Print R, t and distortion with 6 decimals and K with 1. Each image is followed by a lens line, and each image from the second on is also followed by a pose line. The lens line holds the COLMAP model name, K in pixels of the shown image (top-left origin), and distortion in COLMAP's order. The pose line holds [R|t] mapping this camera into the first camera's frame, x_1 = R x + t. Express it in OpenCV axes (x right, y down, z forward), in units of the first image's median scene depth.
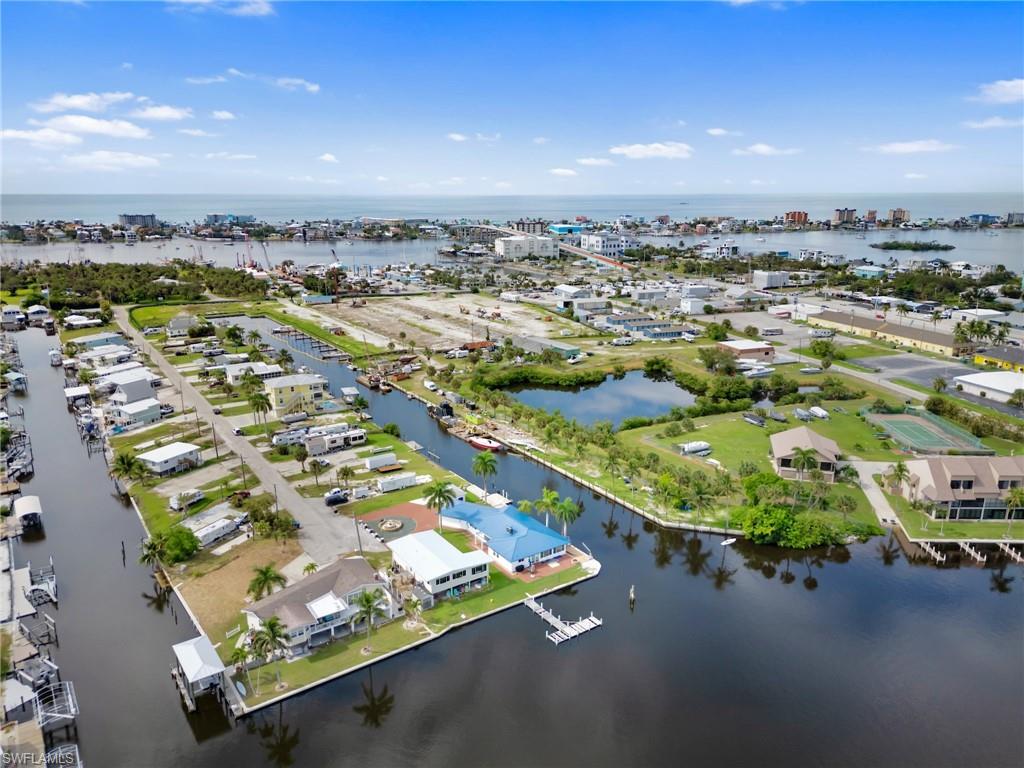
lens RADIAL K [[719.9, 0, 524.5], [0, 719.9, 383.5], [0, 0, 1]] dist [0.050060, -0.037084]
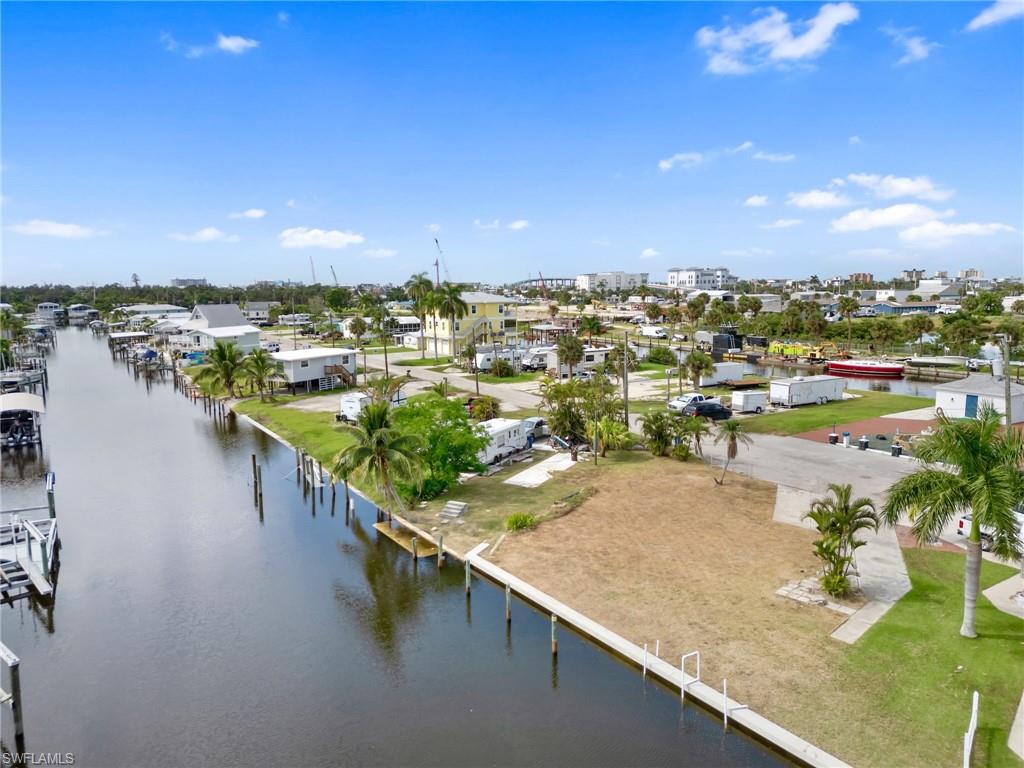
lens RADIAL K [[709.7, 0, 512.0], [0, 709.7, 386.3], [0, 0, 1]] dist [0.077562, -0.073638]
pose [[0.998703, -0.011450, -0.049619, -0.220982], [0.005468, 0.992872, -0.119057, 0.122095], [0.050629, 0.118631, 0.991647, 0.355486]]
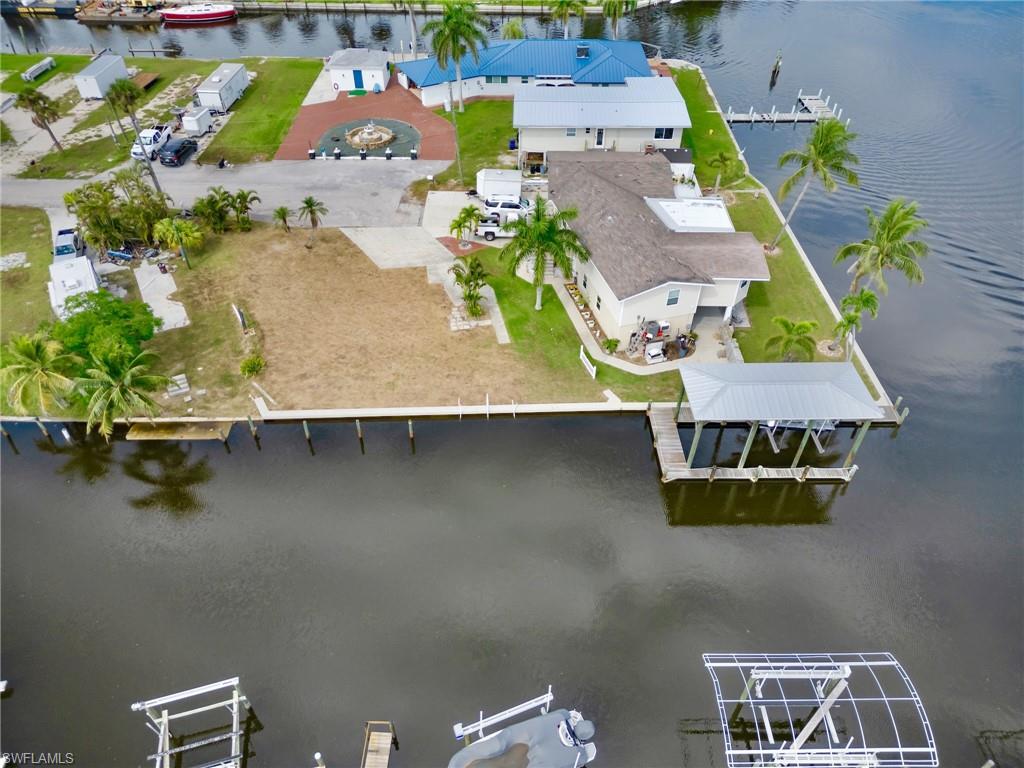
lens RADIAL K [[722.9, 0, 510.6], [0, 722.9, 381.8], [0, 0, 1]] dist [0.081031, -0.086829]
pose [[0.587005, -0.540191, 0.603008, -0.301857], [0.210029, 0.820948, 0.530972, 0.051681], [-0.781865, -0.185034, 0.595357, 0.344073]]
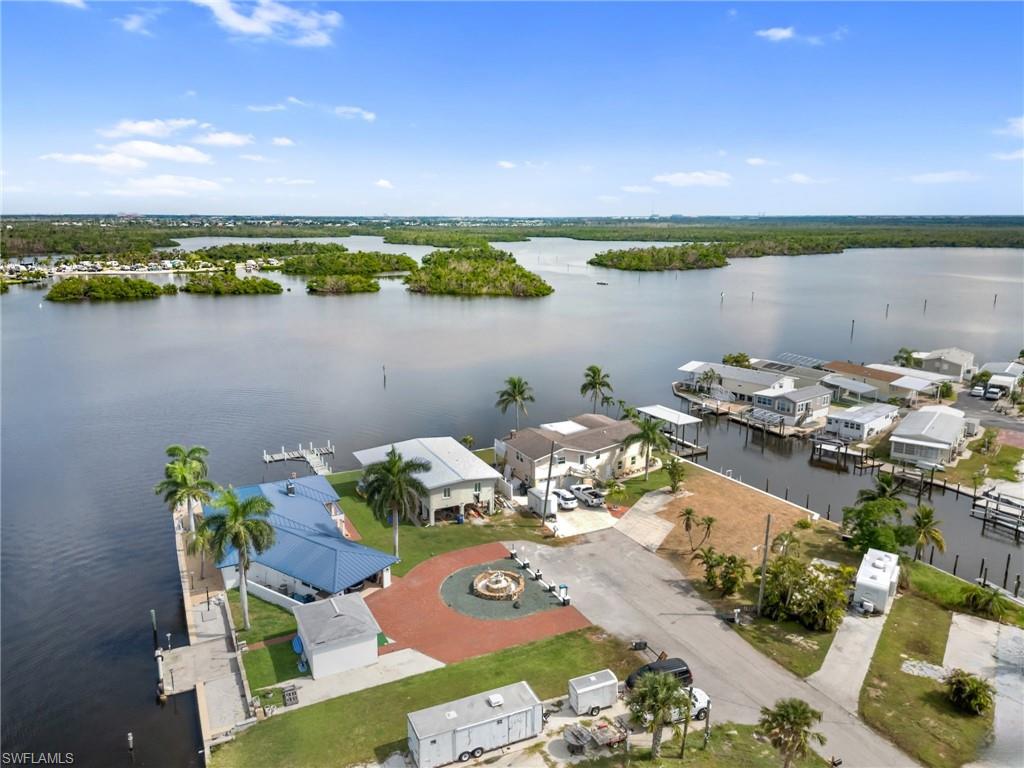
lens RADIAL K [[728.7, 0, 494.2], [0, 728.7, 356.5], [0, 0, 1]] dist [0.062769, -0.089029]
pose [[-0.983877, -0.037364, 0.174899, -0.149152], [0.043103, 0.899569, 0.434647, -0.072592], [-0.173573, 0.435178, -0.883455, 0.772748]]
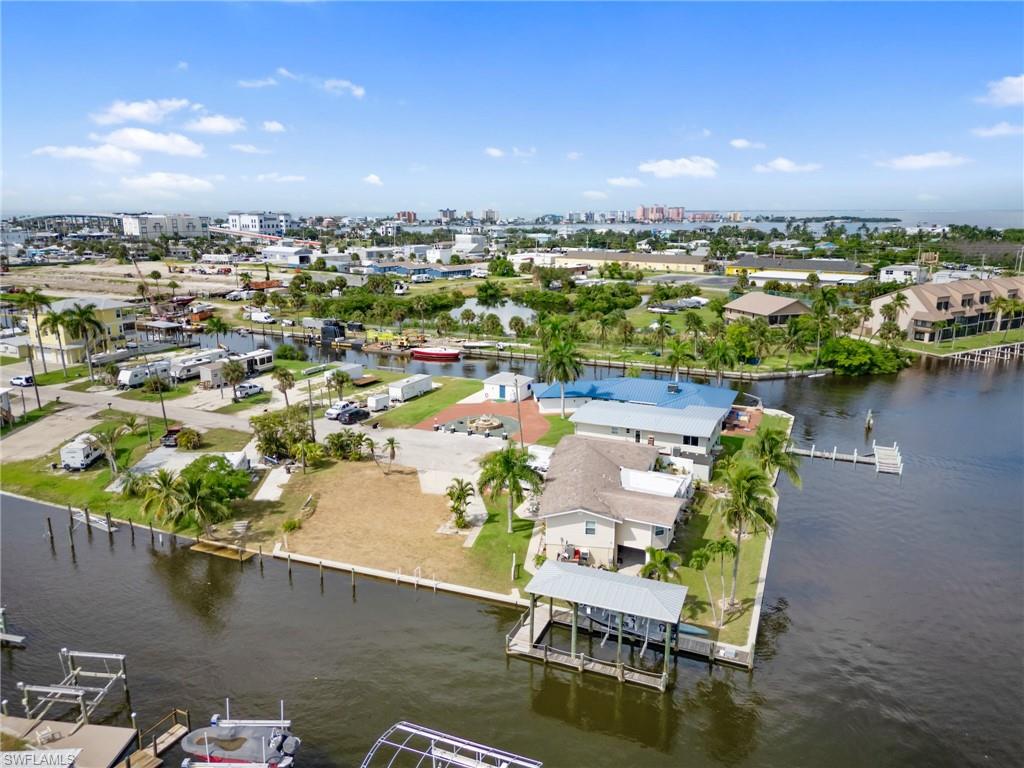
lens RADIAL K [[719.2, 0, 512.4], [0, 719.2, 386.6], [0, 0, 1]] dist [0.082453, -0.101176]
pose [[0.855812, -0.127448, 0.501341, -0.282360], [0.137393, 0.990367, 0.017230, 0.090122], [-0.498707, 0.054135, 0.865078, 0.241450]]
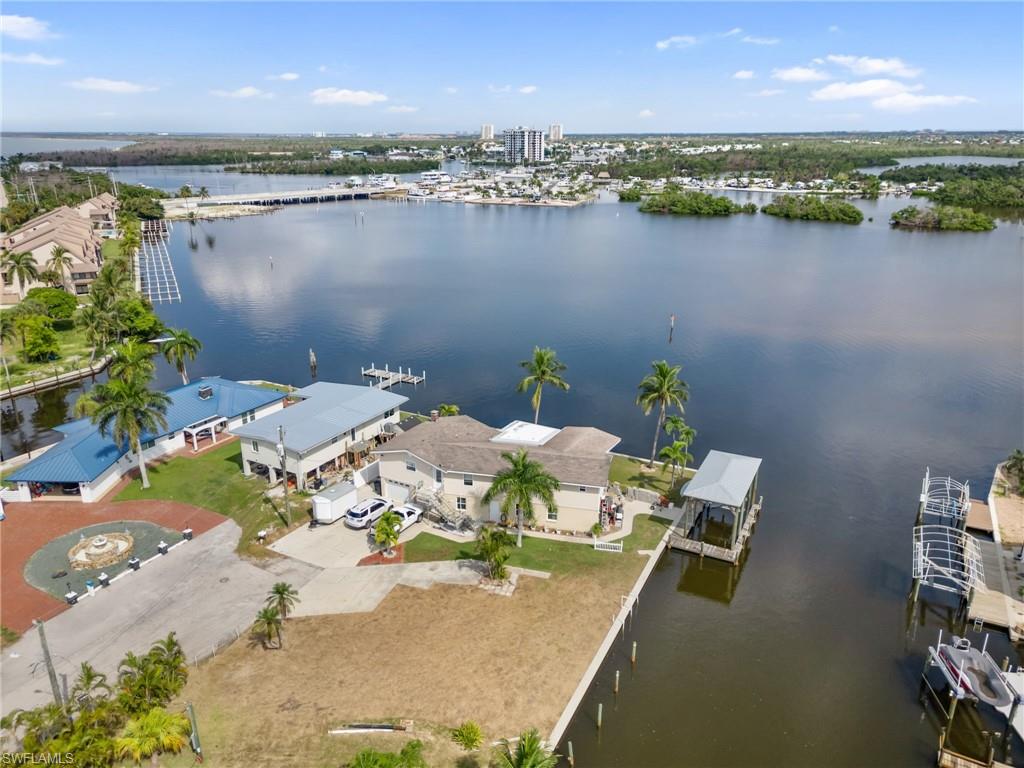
lens RADIAL K [[722.9, 0, 510.6], [0, 722.9, 381.8], [0, 0, 1]] dist [0.081031, -0.086829]
pose [[-0.432462, -0.295245, 0.851943, -0.342533], [0.231770, 0.876719, 0.421482, 0.001069], [-0.871355, 0.379730, -0.310718, 0.517980]]
